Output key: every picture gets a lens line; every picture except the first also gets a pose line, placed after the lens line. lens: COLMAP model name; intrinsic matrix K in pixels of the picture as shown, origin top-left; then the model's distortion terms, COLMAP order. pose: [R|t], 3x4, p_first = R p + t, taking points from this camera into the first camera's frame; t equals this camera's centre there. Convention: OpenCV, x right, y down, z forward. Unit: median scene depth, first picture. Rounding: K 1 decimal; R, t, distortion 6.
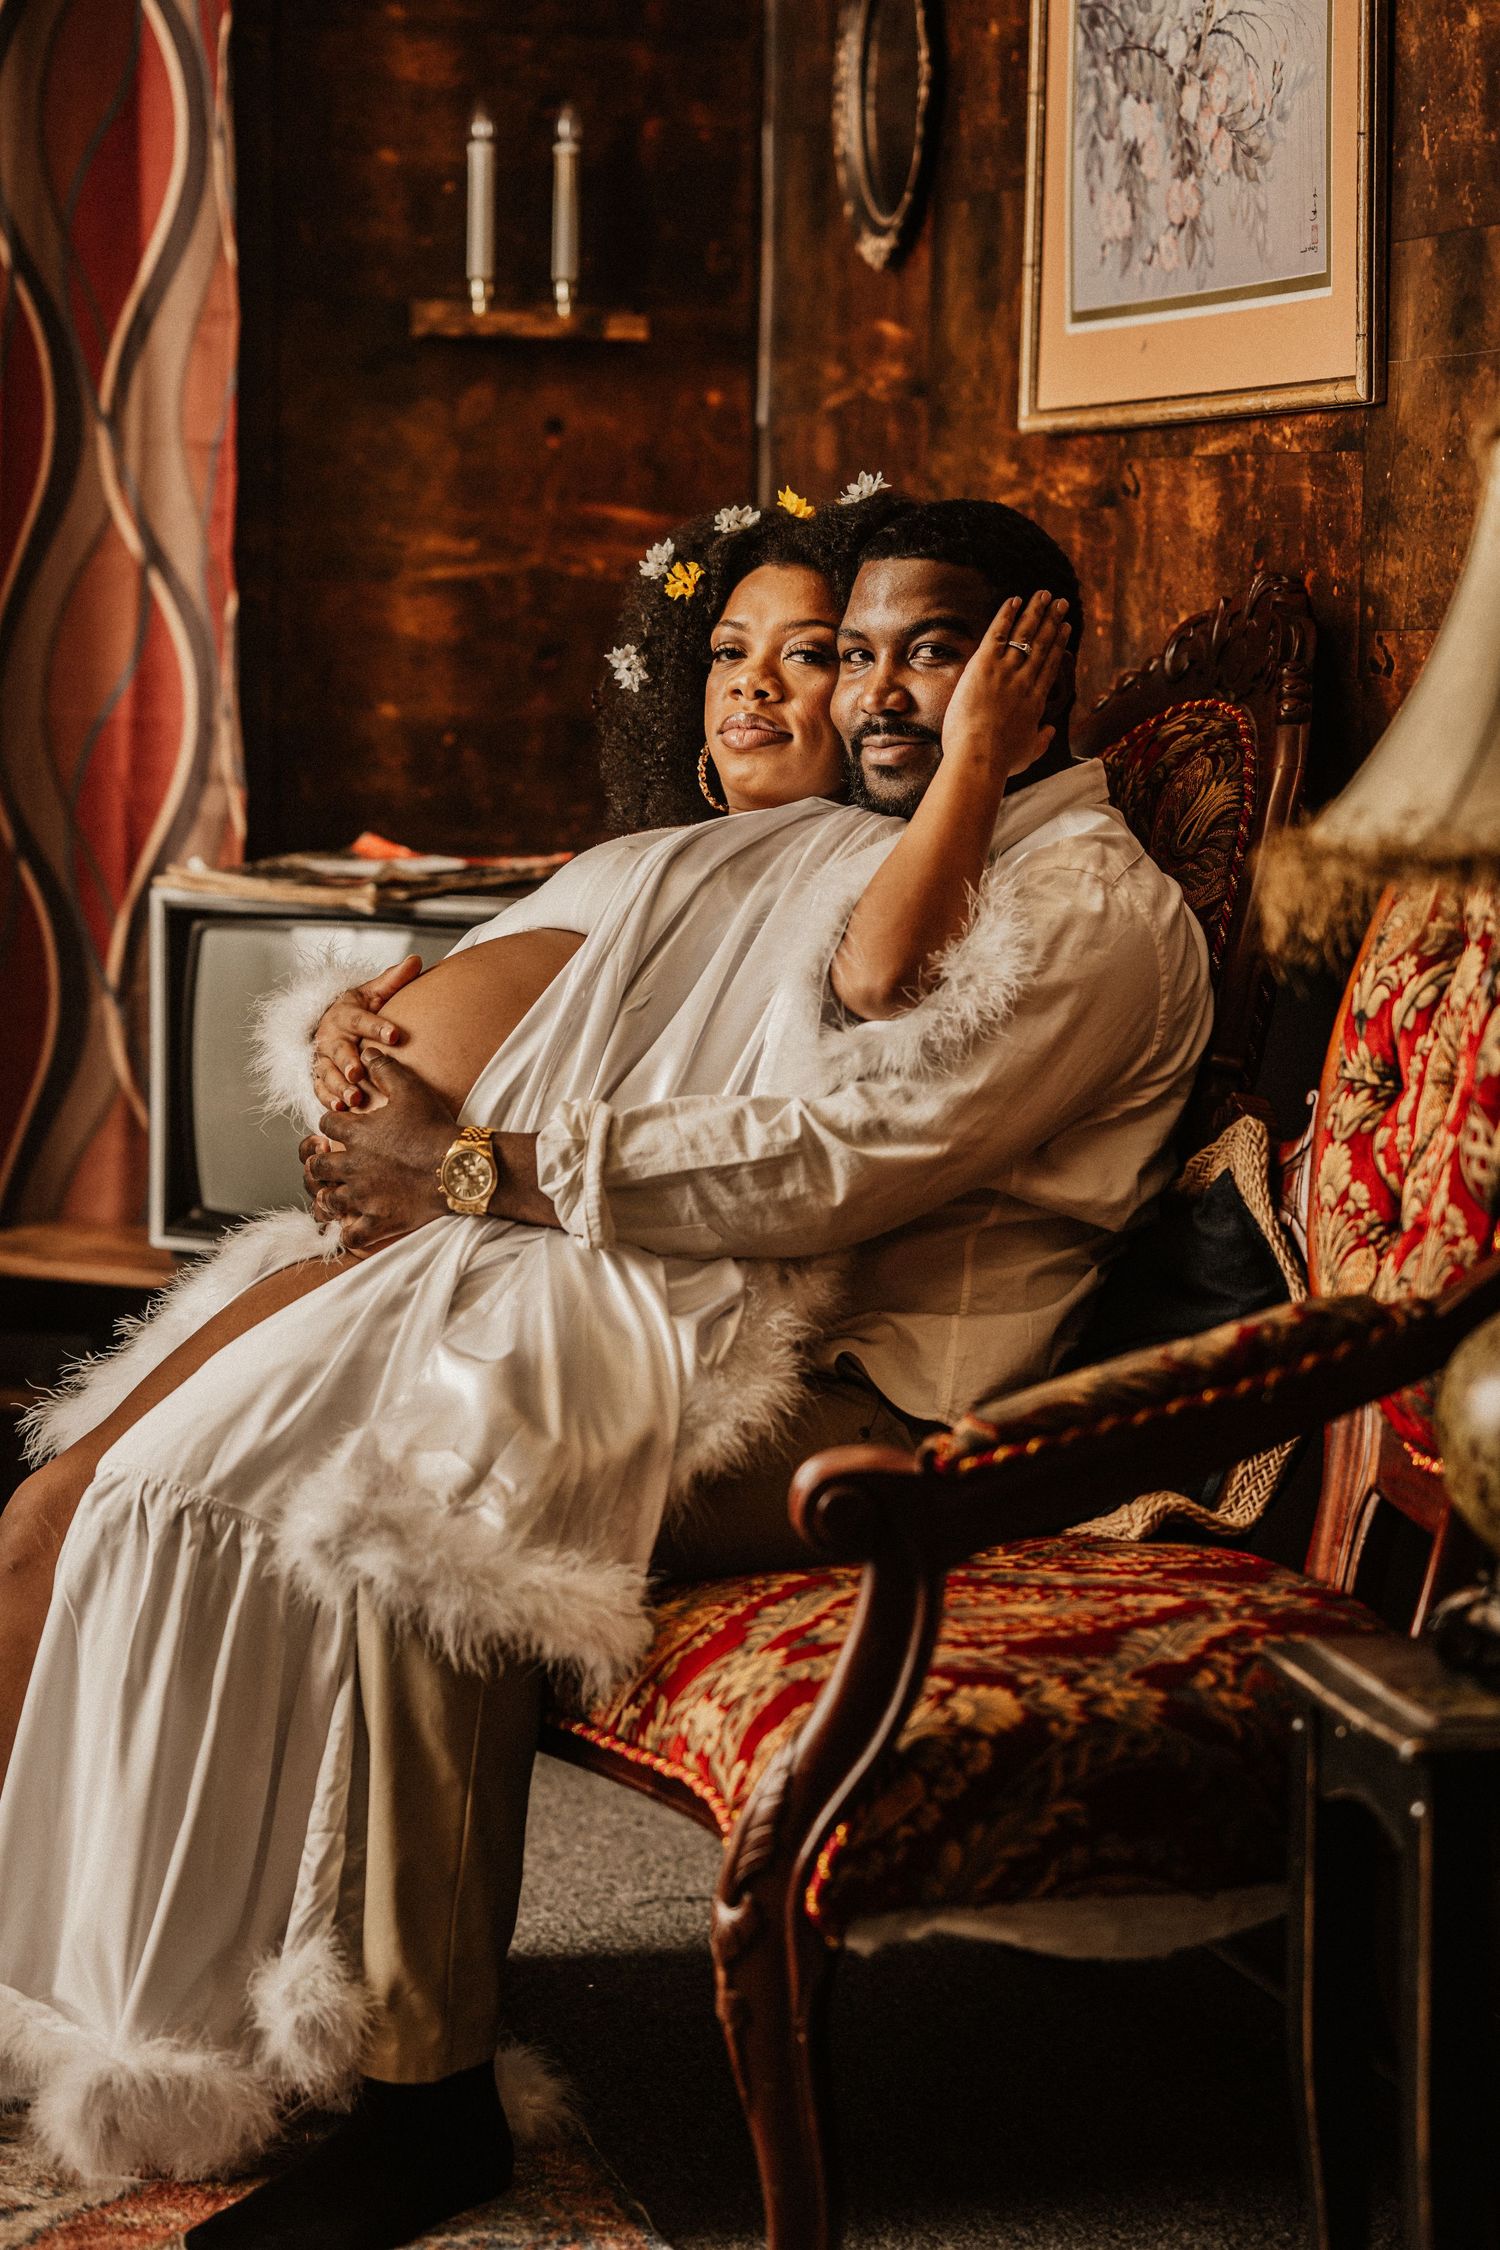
lens RADIAL K [[5304.4, 0, 750.0], [0, 5304.4, 1125.0], [0, 0, 1]] dist [0.047510, -0.729116]
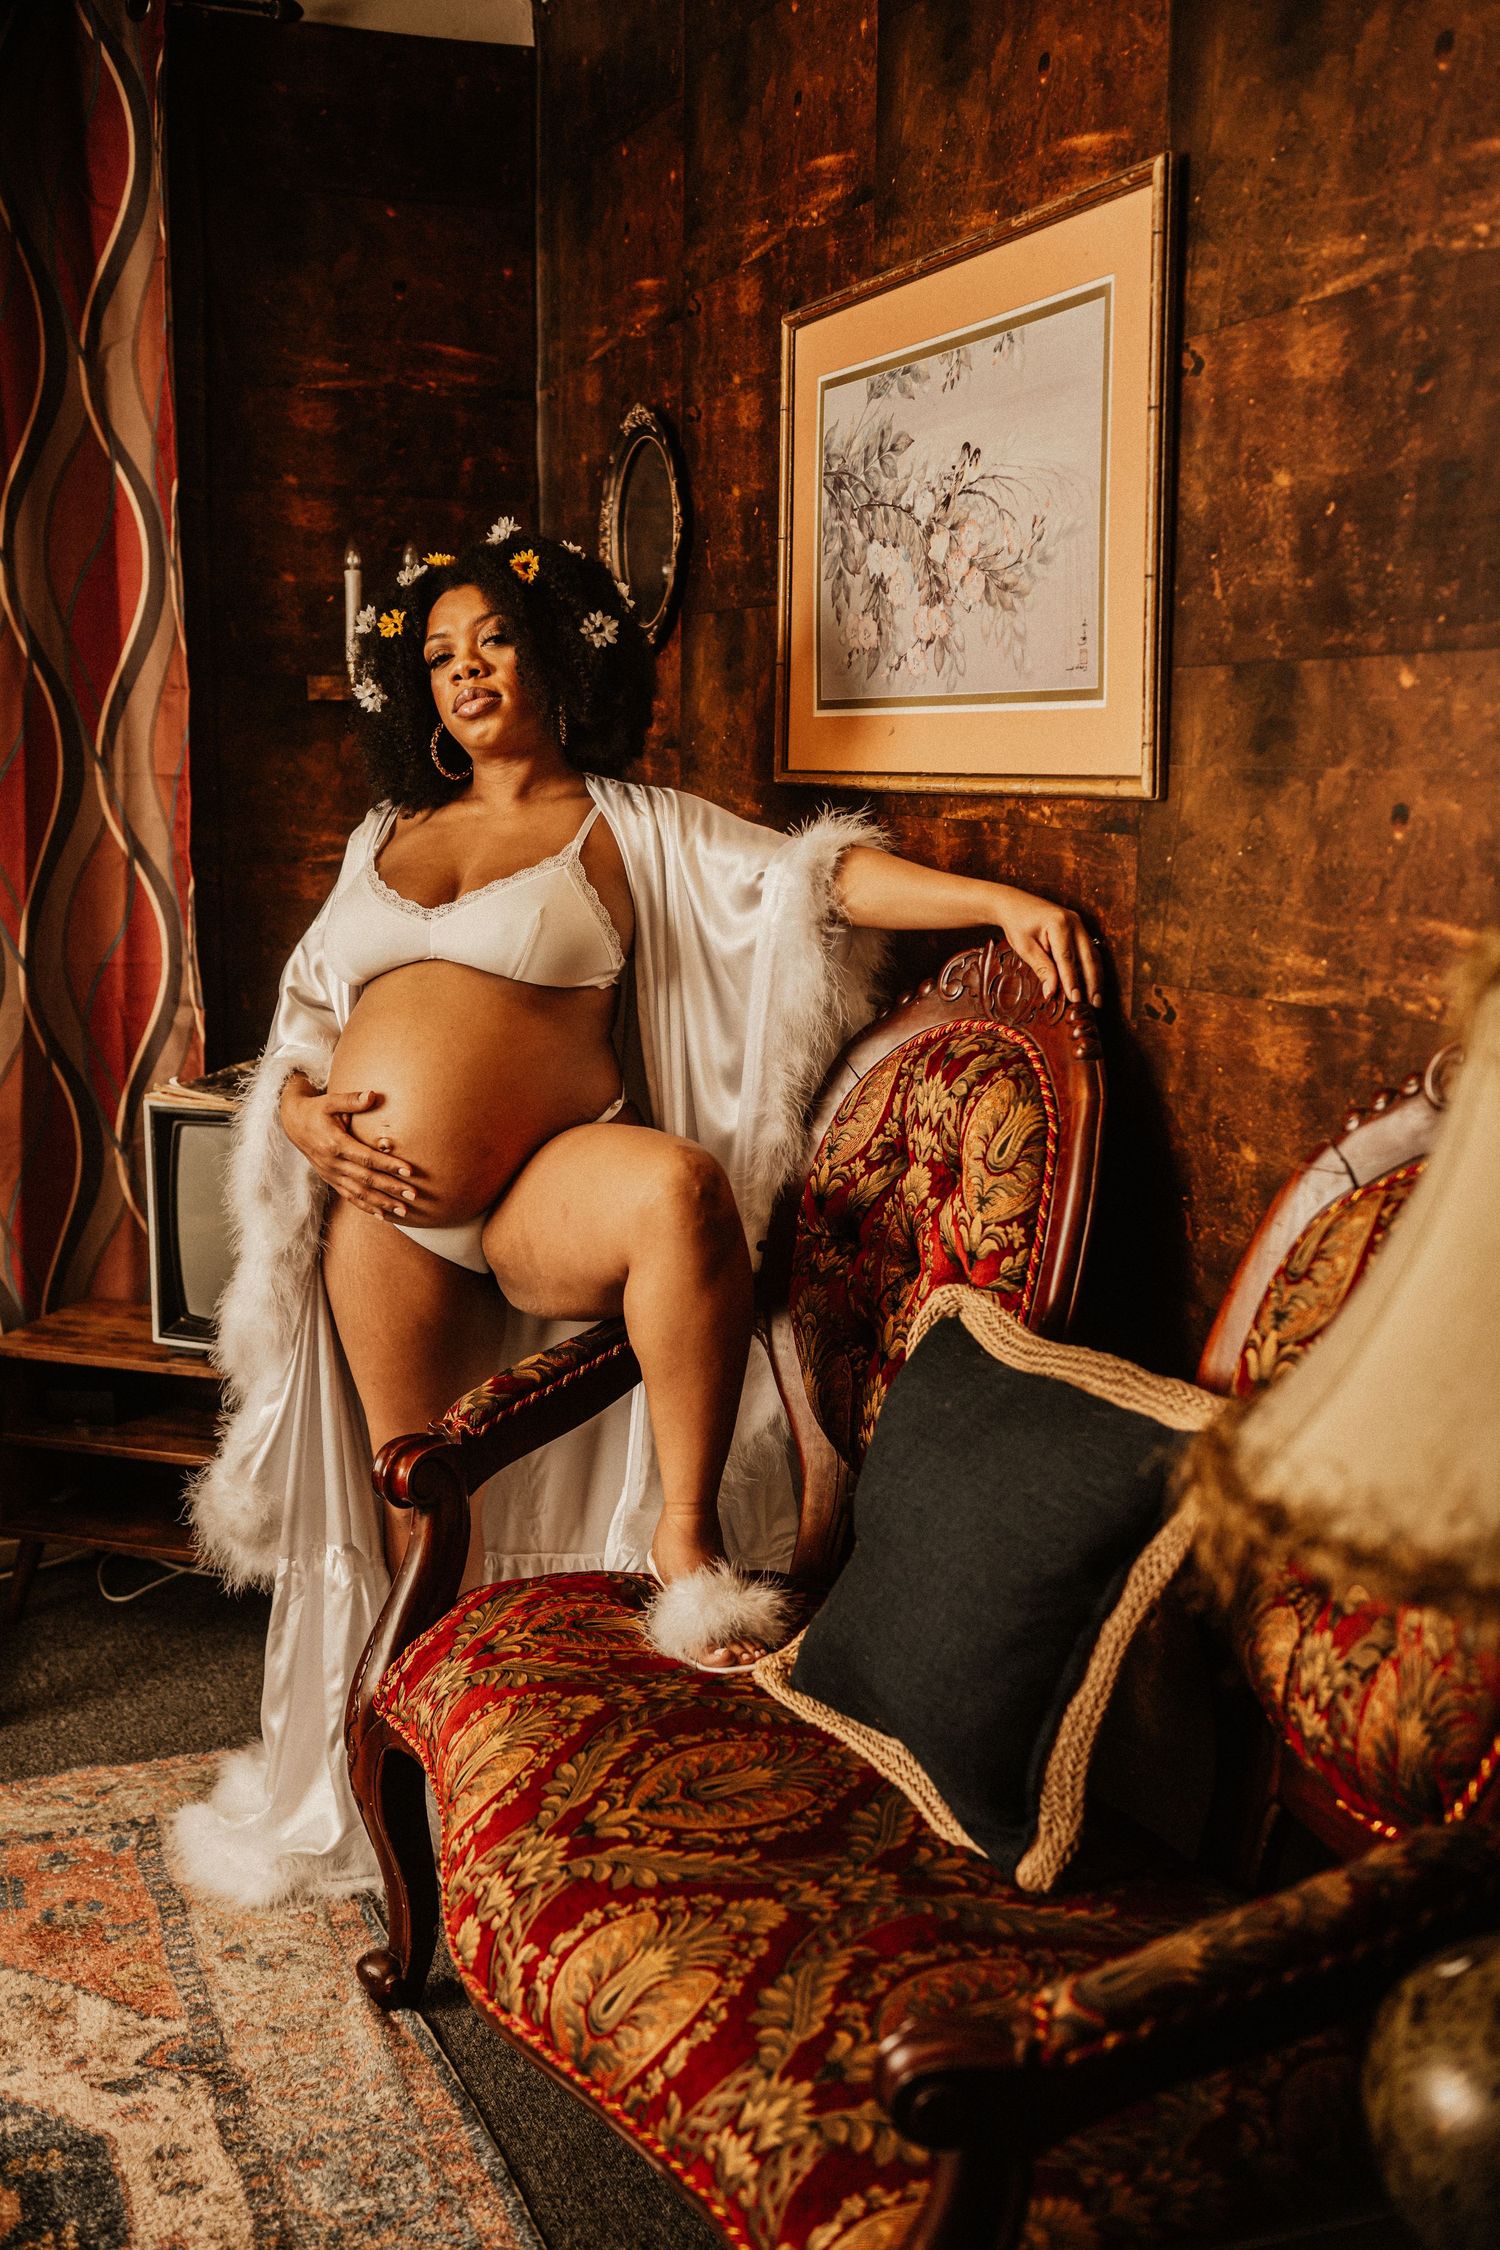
lens RADIAL K [[2190.5, 0, 750.0], [0, 2190.5, 1125.0], [0, 0, 1]] dist [-0.054072, -0.002605]
pose [[0.987827, -0.030522, 0.152535, -0.048790], [0.019704, 0.997214, 0.071940, -0.090702], [-0.154306, -0.068059, 0.985676, 0.470129]]
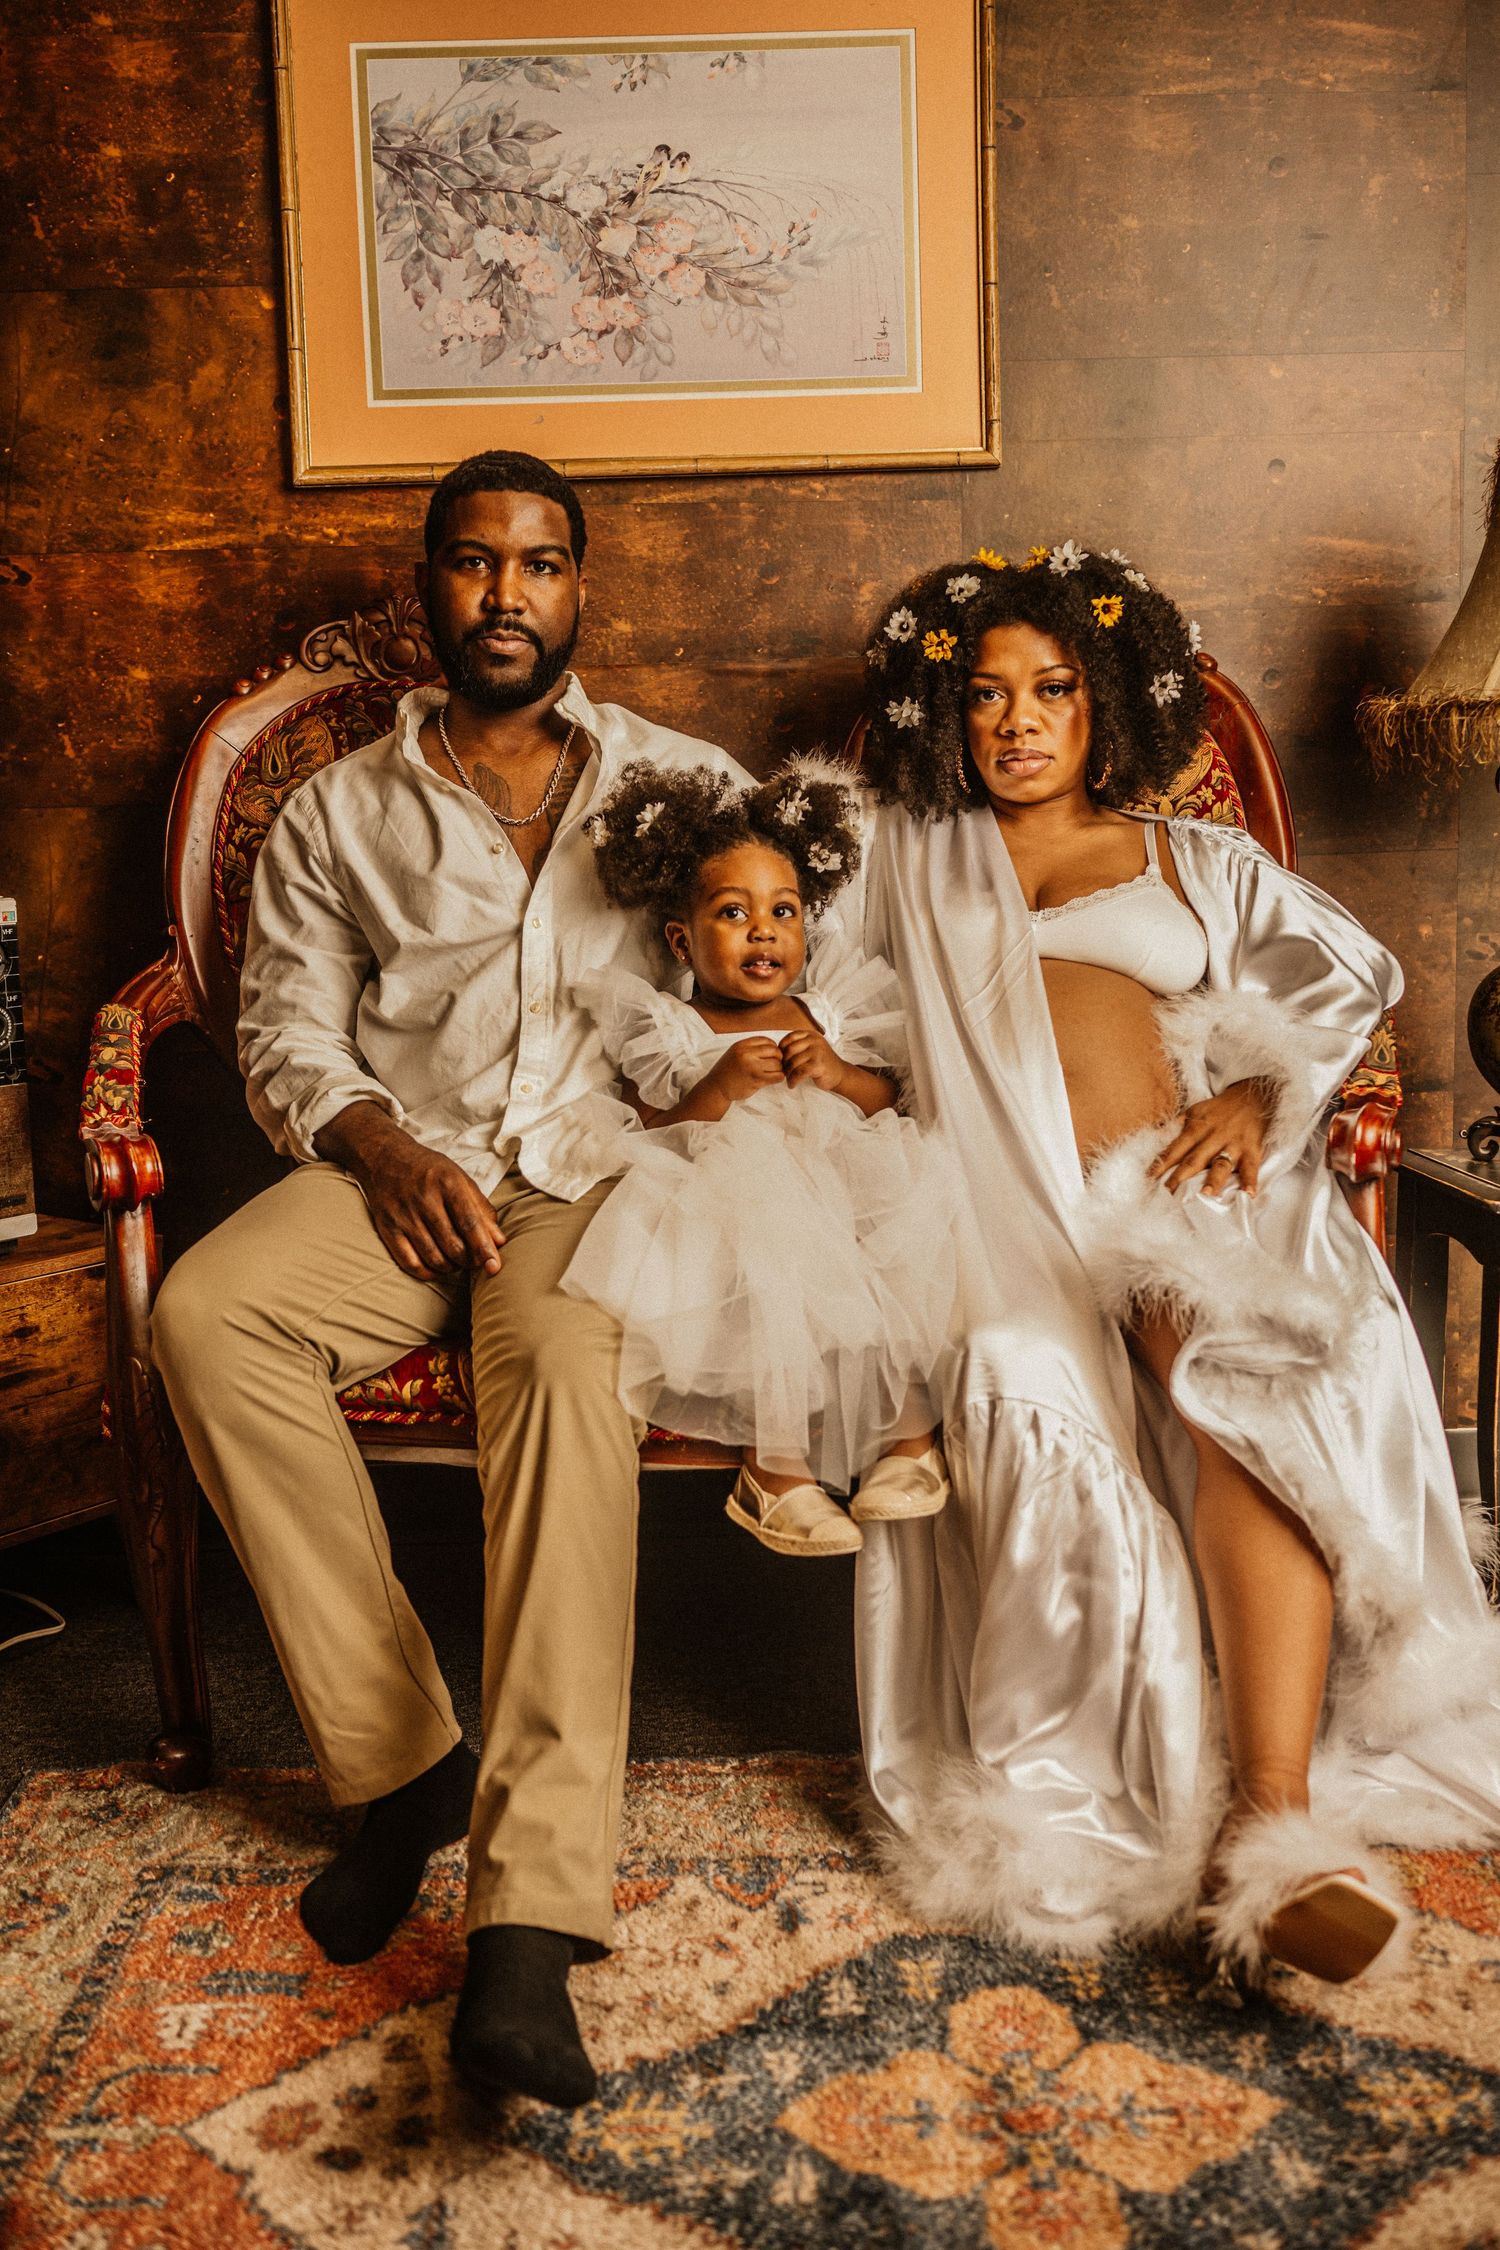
lens RADIAL K [[2105.4, 0, 750.0], [0, 2105.4, 1125.0], [0, 0, 1]] dist [-0.048094, -0.009623]
pose [[0.232135, -0.169318, 0.957833, -0.461379], [0.127362, 0.981546, 0.142643, -0.041641], [-0.964309, 0.088879, 0.249416, 0.853816]]
